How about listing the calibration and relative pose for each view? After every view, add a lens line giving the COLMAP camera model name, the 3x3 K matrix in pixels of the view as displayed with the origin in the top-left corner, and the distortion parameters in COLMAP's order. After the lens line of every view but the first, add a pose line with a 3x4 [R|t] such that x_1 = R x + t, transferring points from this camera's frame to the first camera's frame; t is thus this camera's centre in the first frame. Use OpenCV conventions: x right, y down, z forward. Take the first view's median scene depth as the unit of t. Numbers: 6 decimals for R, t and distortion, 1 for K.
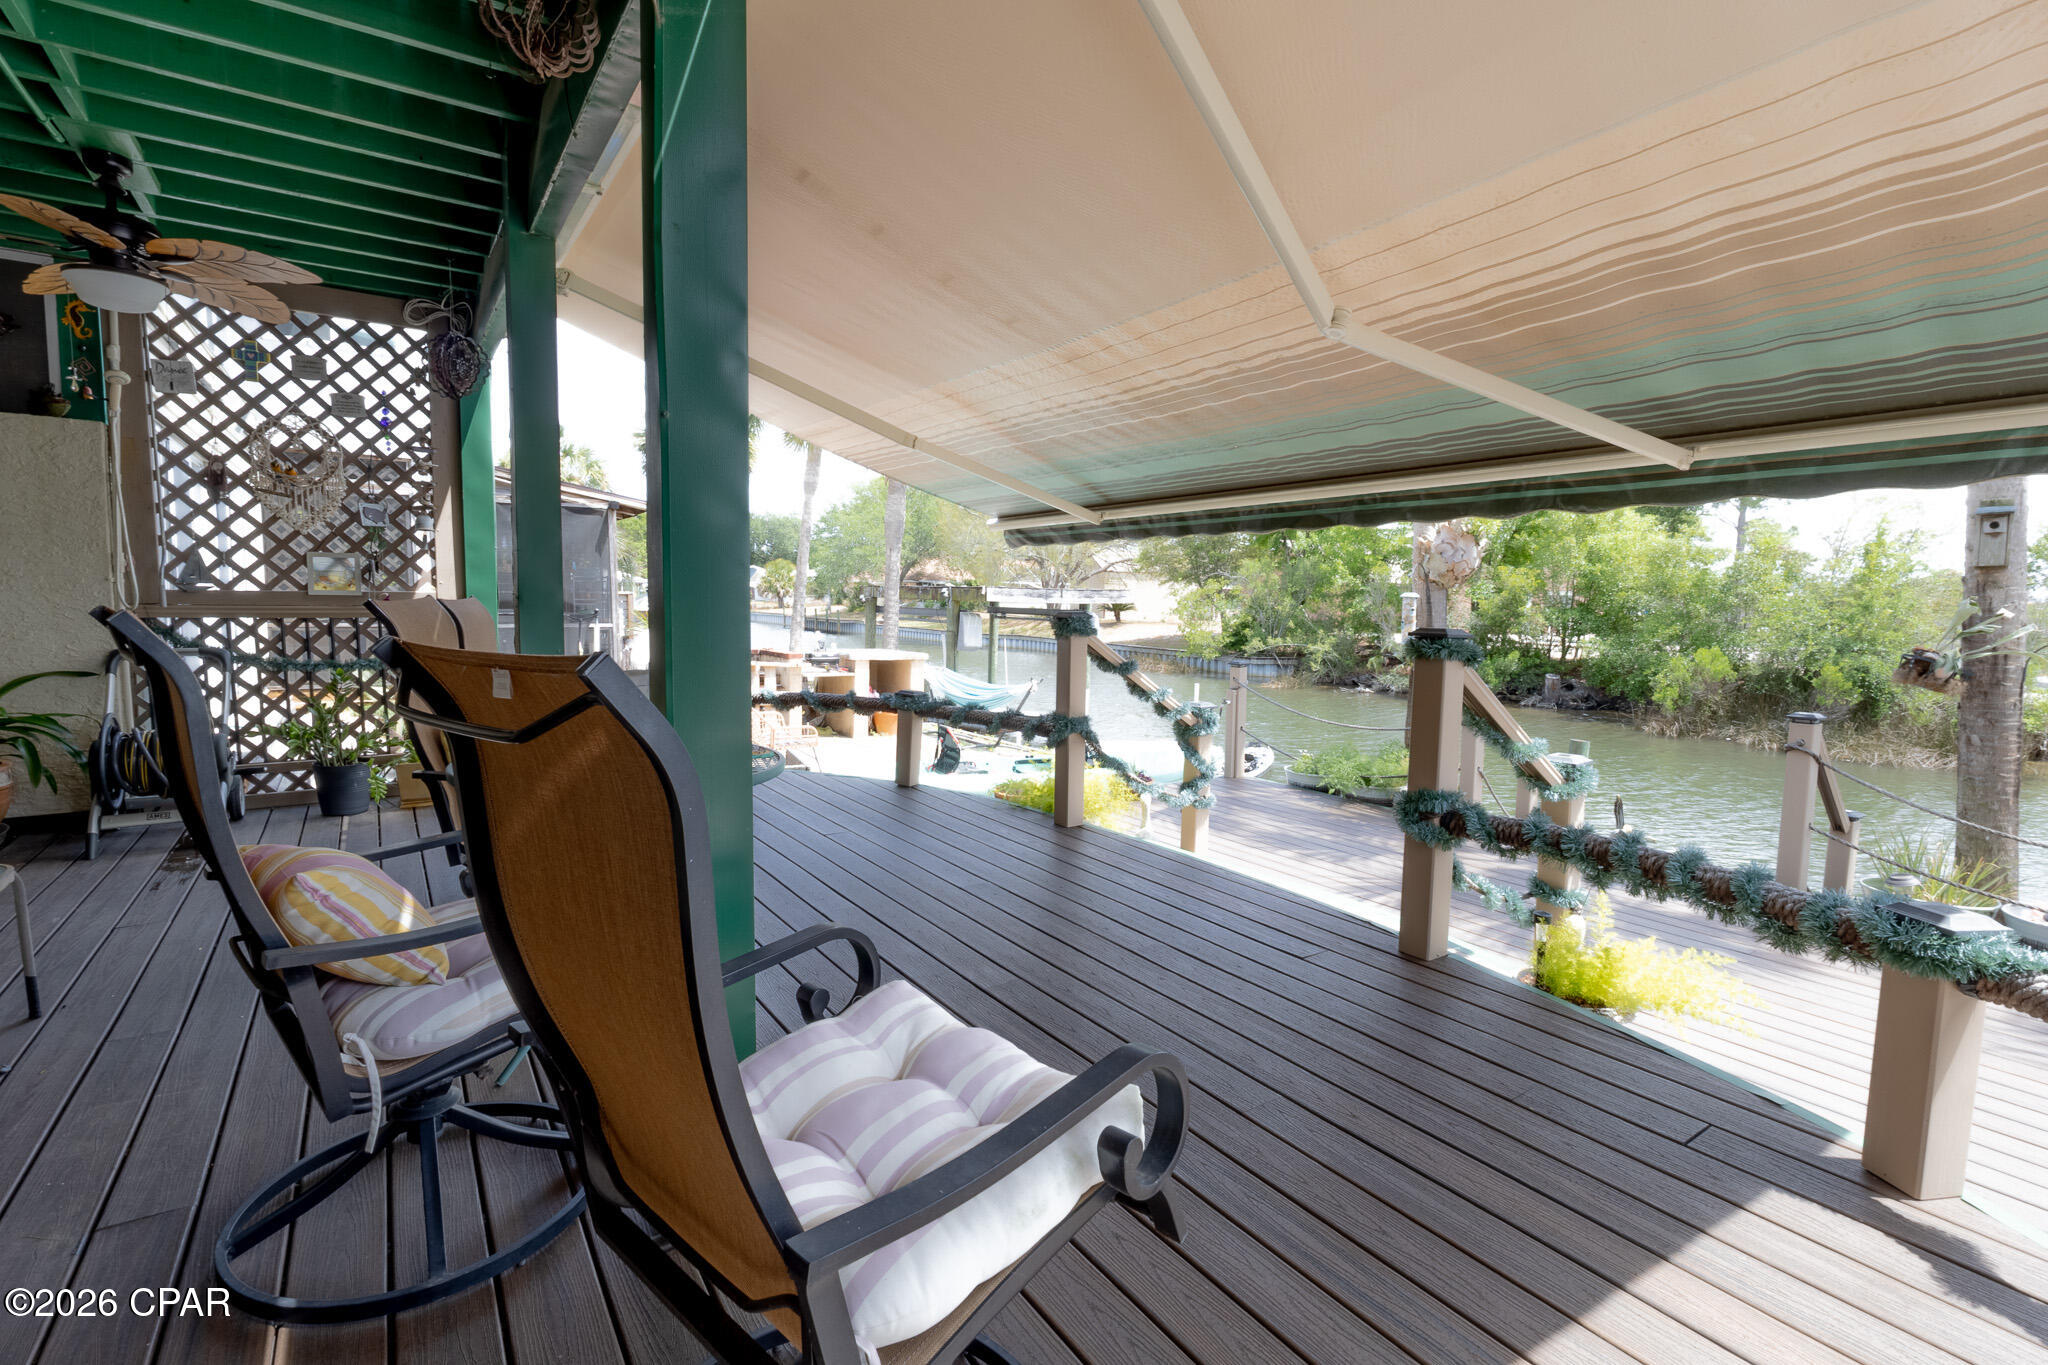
lens RADIAL K [[944.9, 0, 1021.4], [0, 944.9, 672.2], [0, 0, 1]] dist [0.002437, -0.000105]
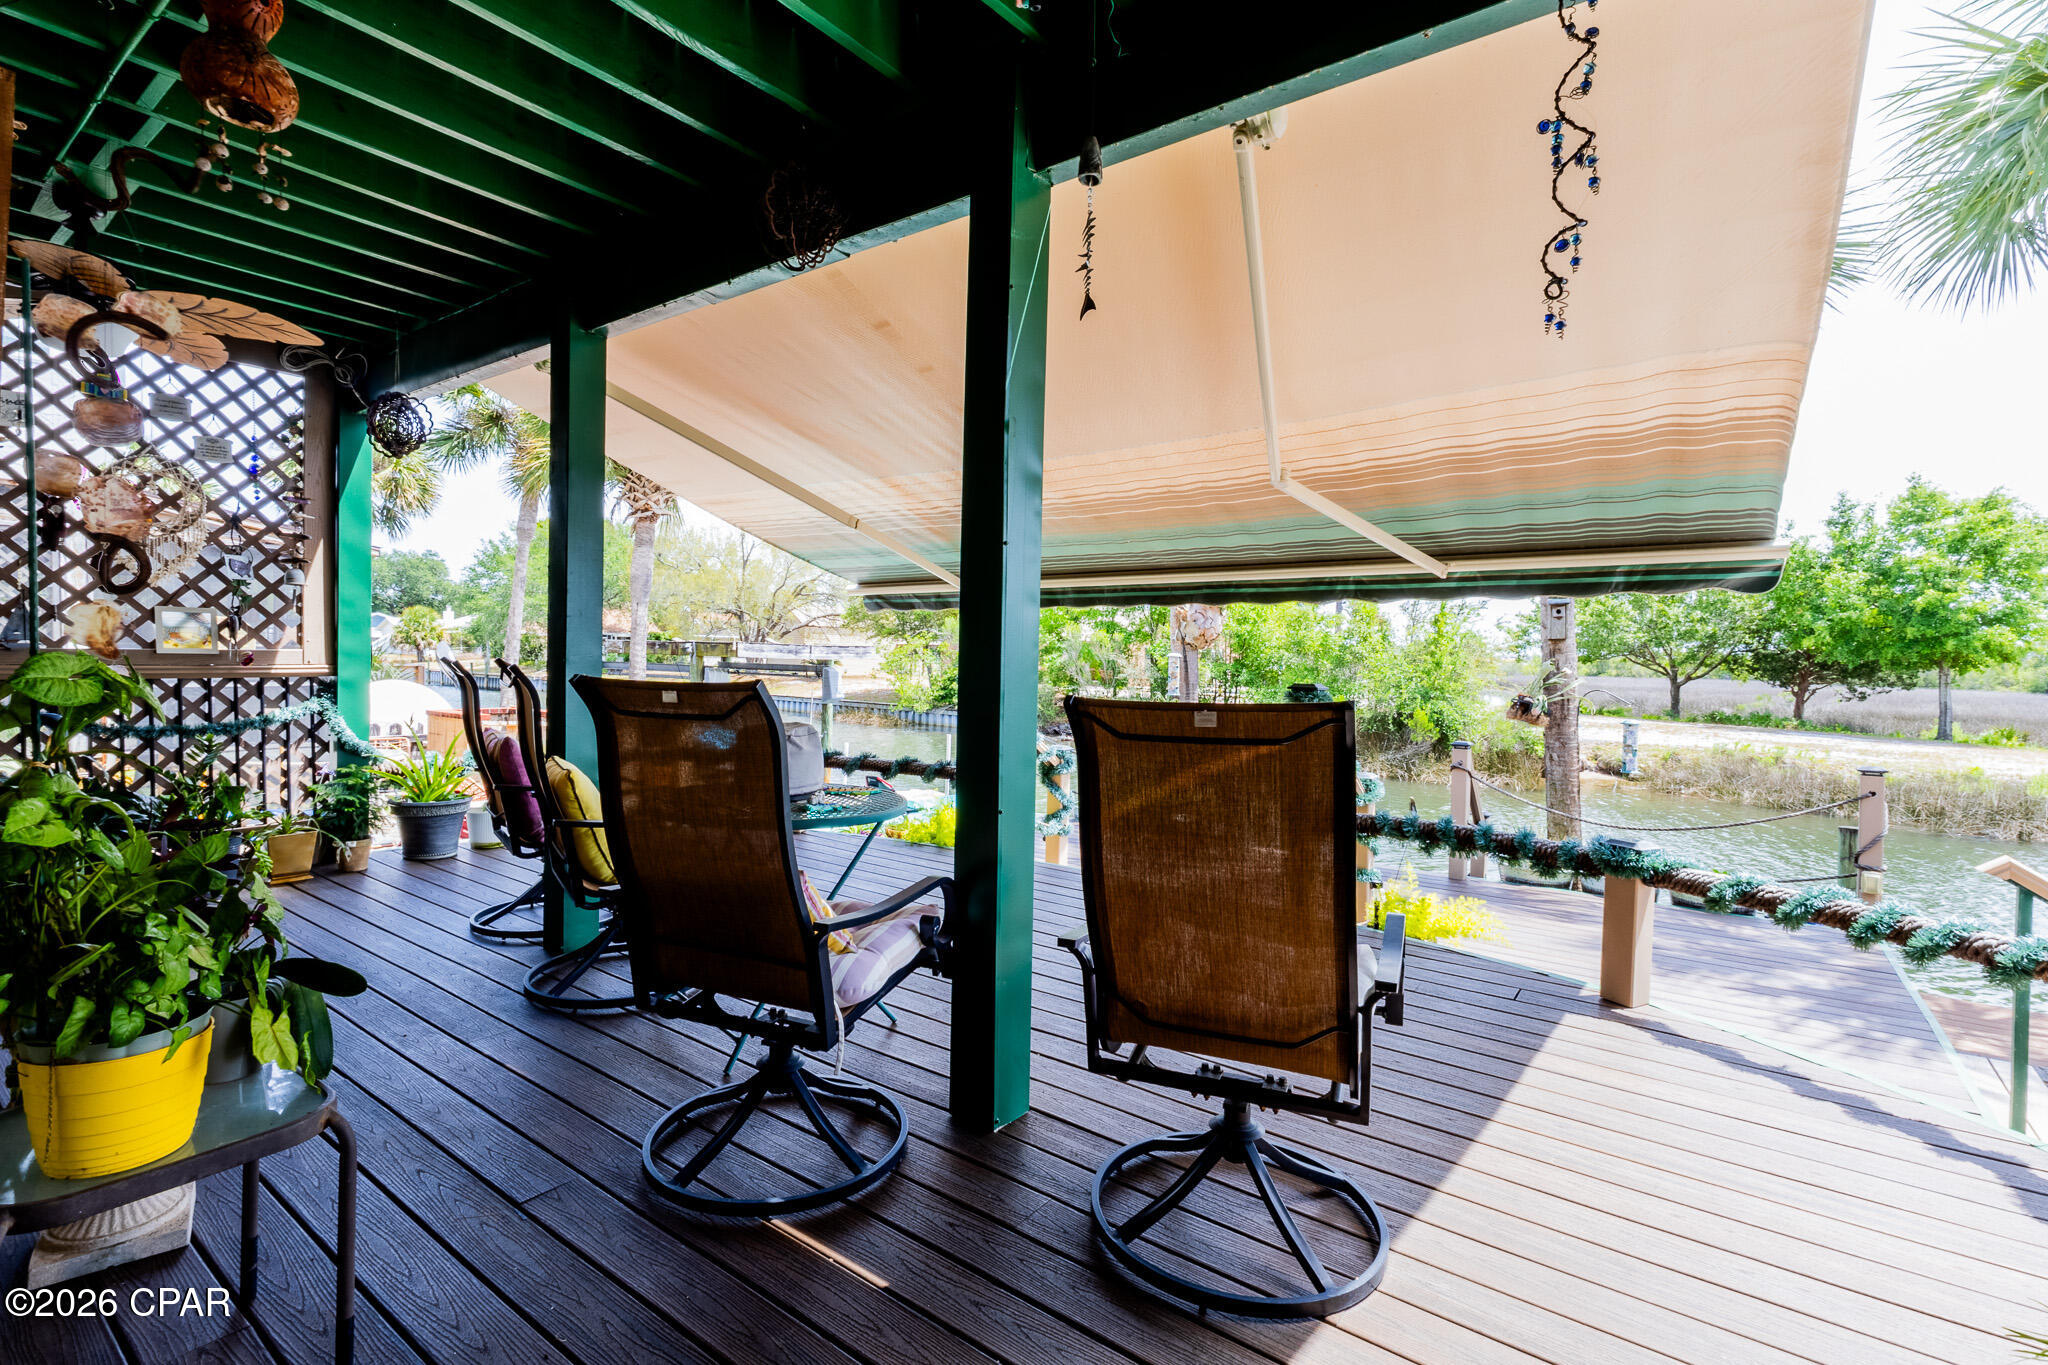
lens RADIAL K [[944.9, 0, 1022.8], [0, 944.9, 674.6], [0, 0, 1]] dist [0.002437, -0.000105]
pose [[0.945050, -0.003087, 0.326911, -0.260738], [0.020917, 0.998477, -0.051041, 0.002210], [-0.326255, 0.055075, 0.943676, -0.120686]]
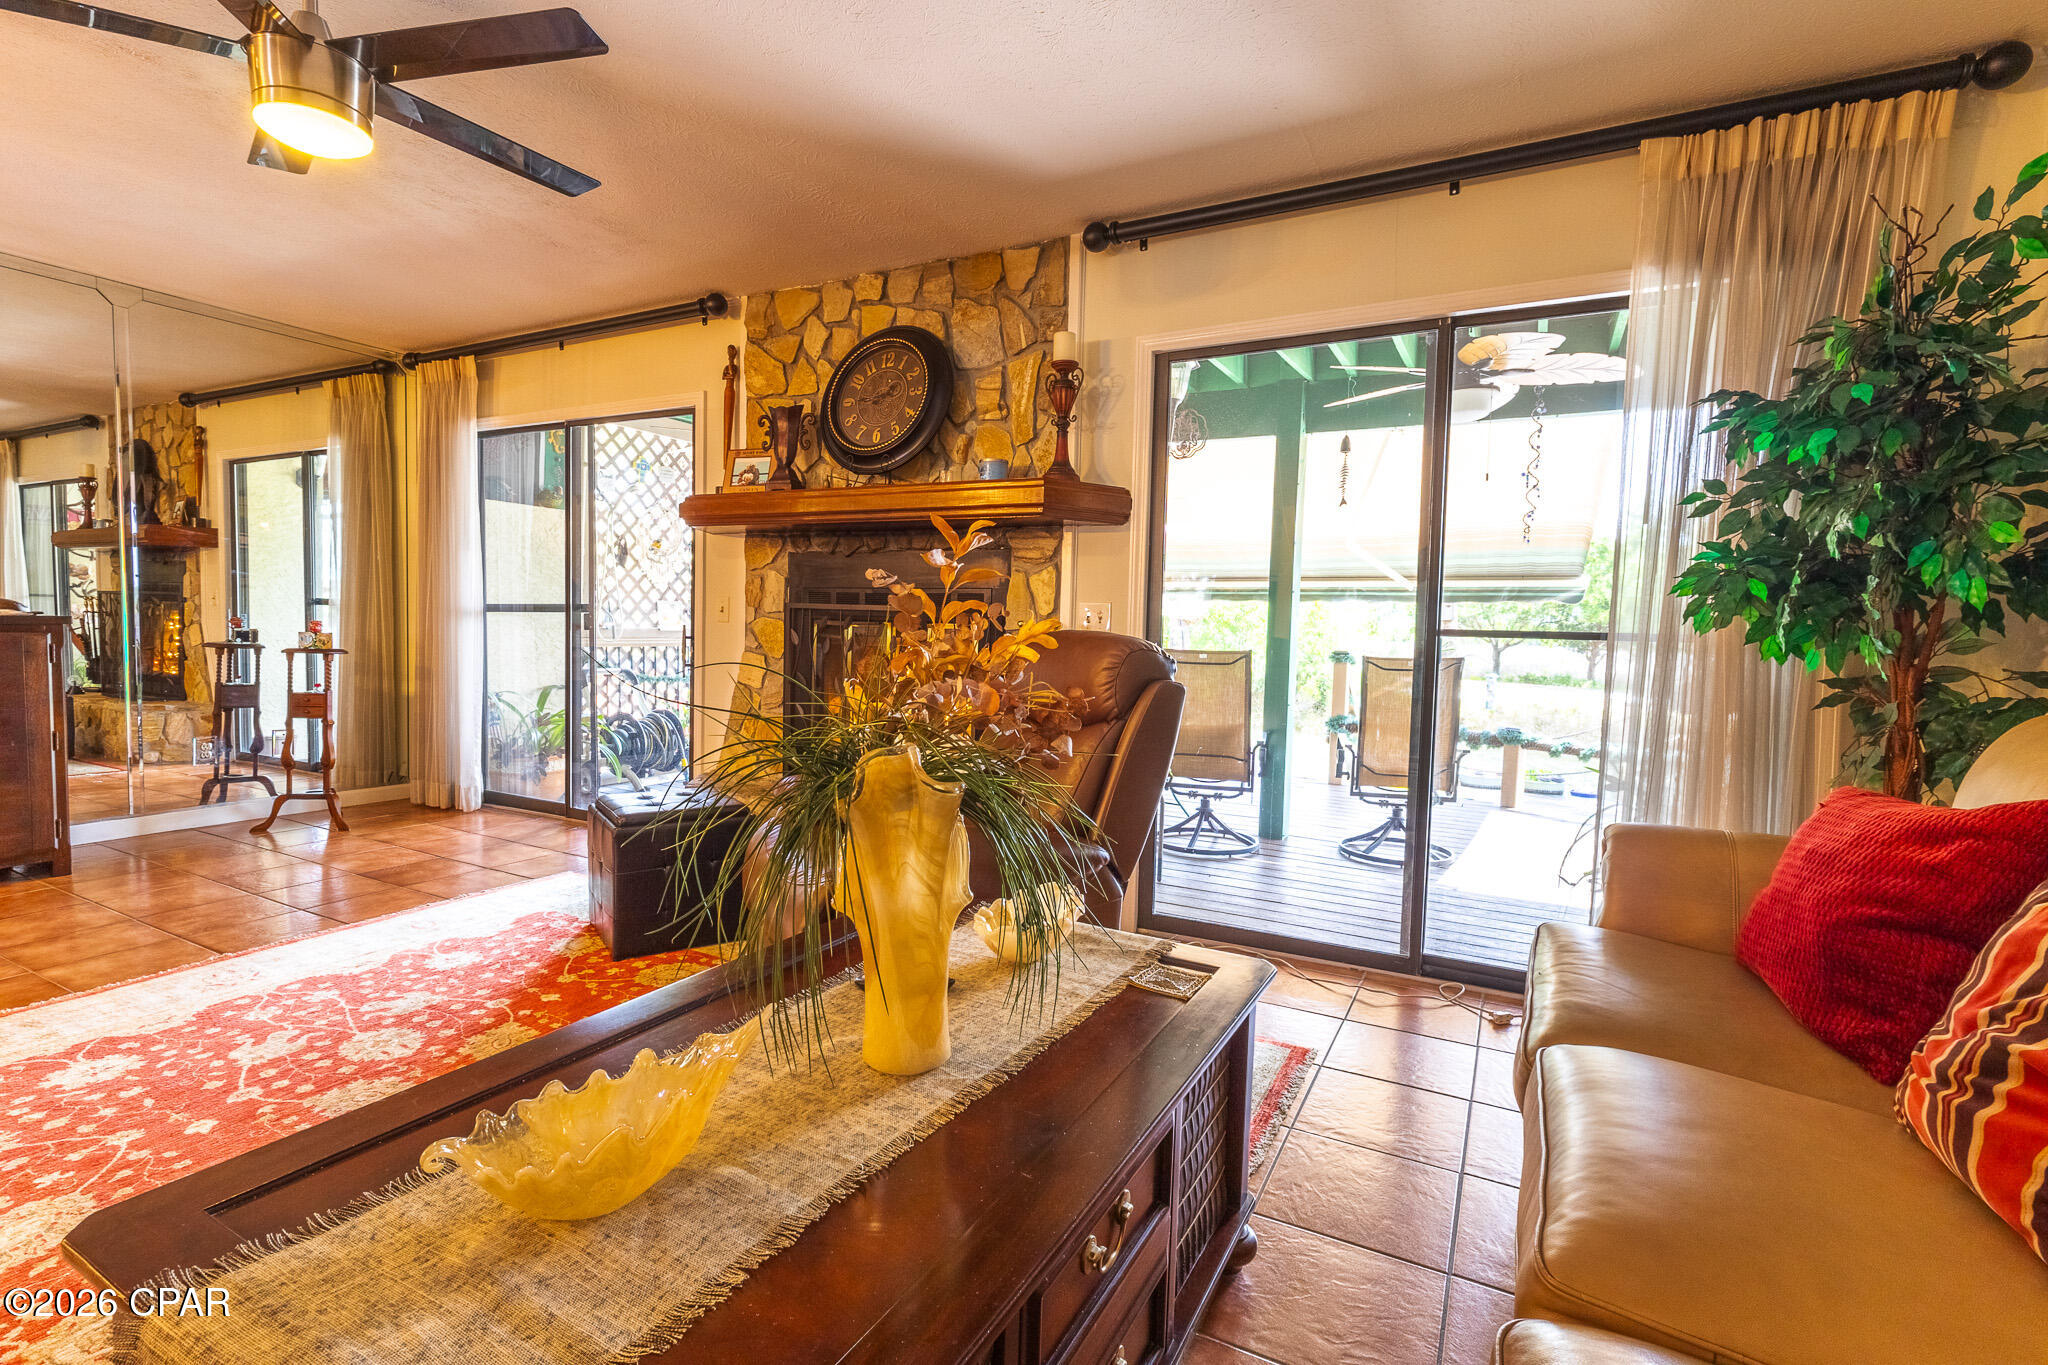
lens RADIAL K [[944.9, 0, 1018.3], [0, 944.9, 686.6], [0, 0, 1]] dist [0.002437, -0.000105]
pose [[0.889606, -0.022286, 0.456184, -0.906514], [0.024293, 0.999704, 0.001464, 0.014737], [-0.456082, 0.009780, 0.889884, -0.518990]]
